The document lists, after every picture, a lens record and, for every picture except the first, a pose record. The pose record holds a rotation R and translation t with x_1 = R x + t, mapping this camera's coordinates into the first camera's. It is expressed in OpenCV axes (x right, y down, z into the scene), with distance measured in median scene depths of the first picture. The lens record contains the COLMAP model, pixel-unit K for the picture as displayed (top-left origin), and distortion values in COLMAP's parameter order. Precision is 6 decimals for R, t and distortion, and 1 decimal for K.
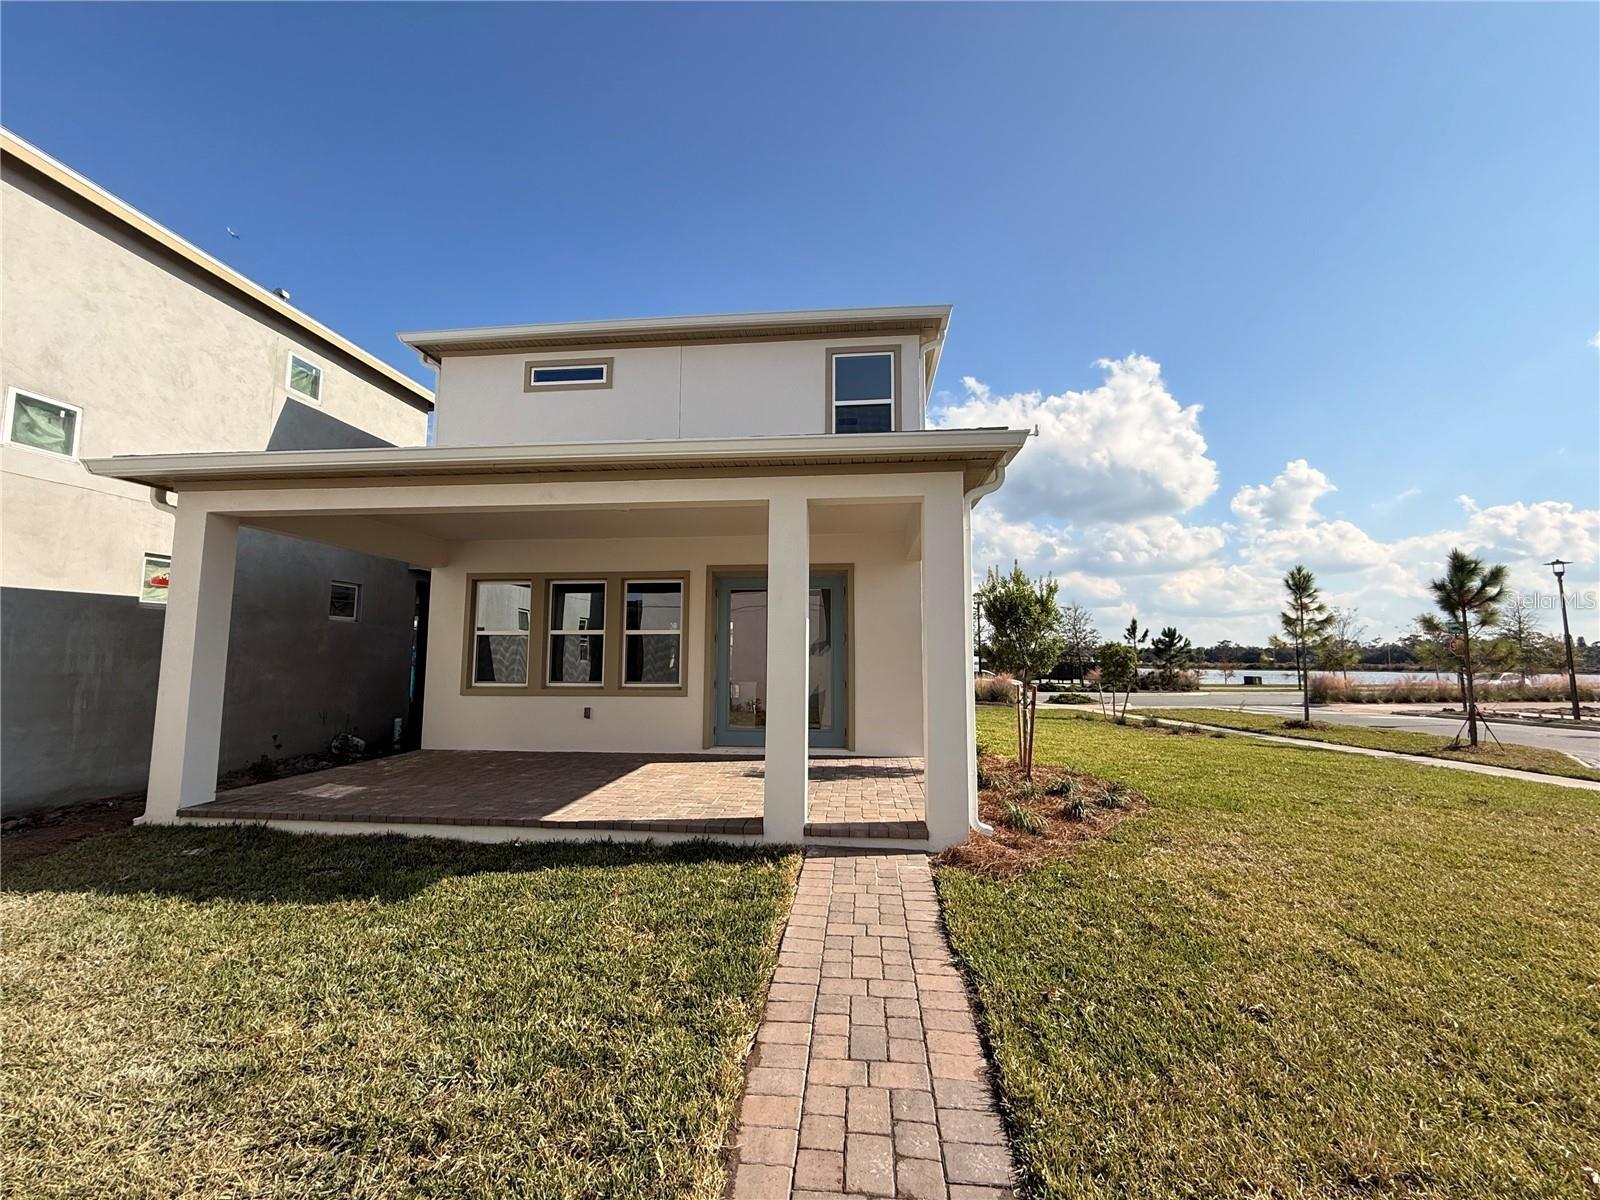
lens RADIAL K [[637.7, 0, 801.1], [0, 637.7, 597.9], [0, 0, 1]] dist [-0.000431, -0.000179]
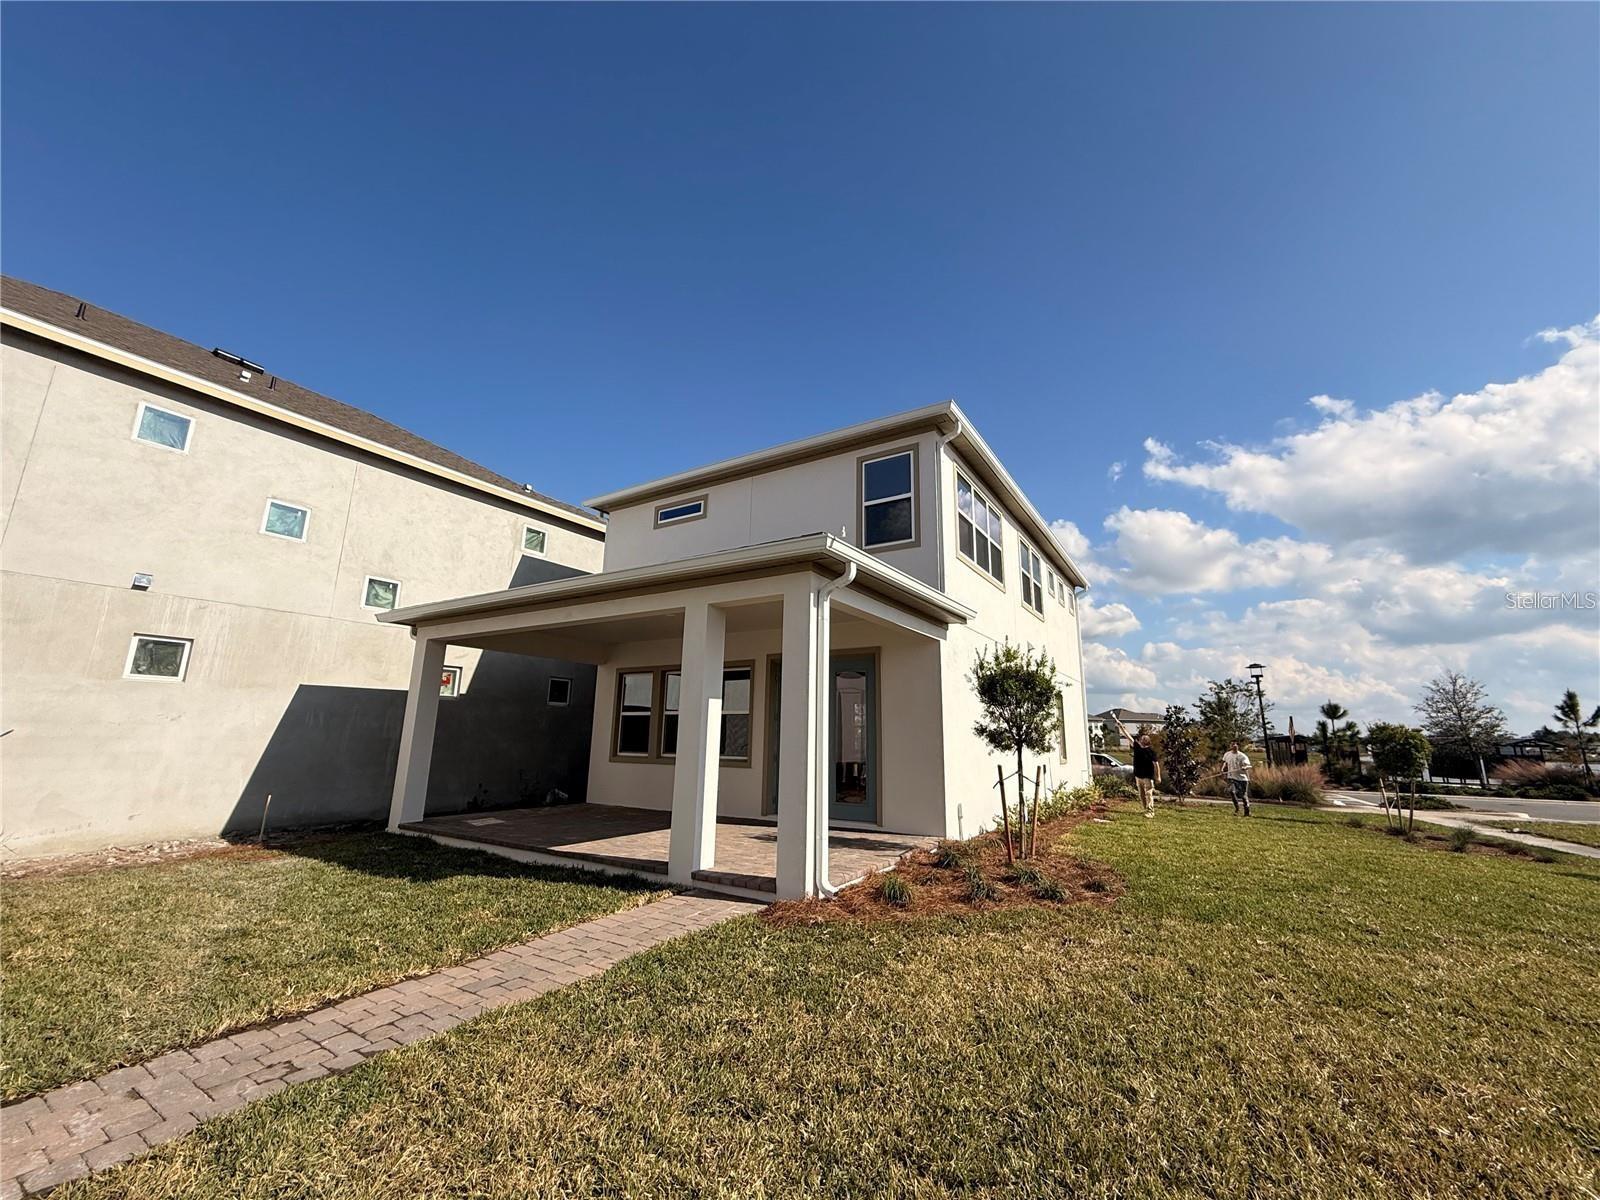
lens RADIAL K [[637.7, 0, 793.6], [0, 637.7, 597.1], [0, 0, 1]] dist [-0.000431, -0.000179]
pose [[0.891027, -0.085412, -0.445844, 0.428987], [0.027881, 0.990582, -0.134050, 0.003297], [0.453094, 0.107012, 0.885016, -0.028874]]
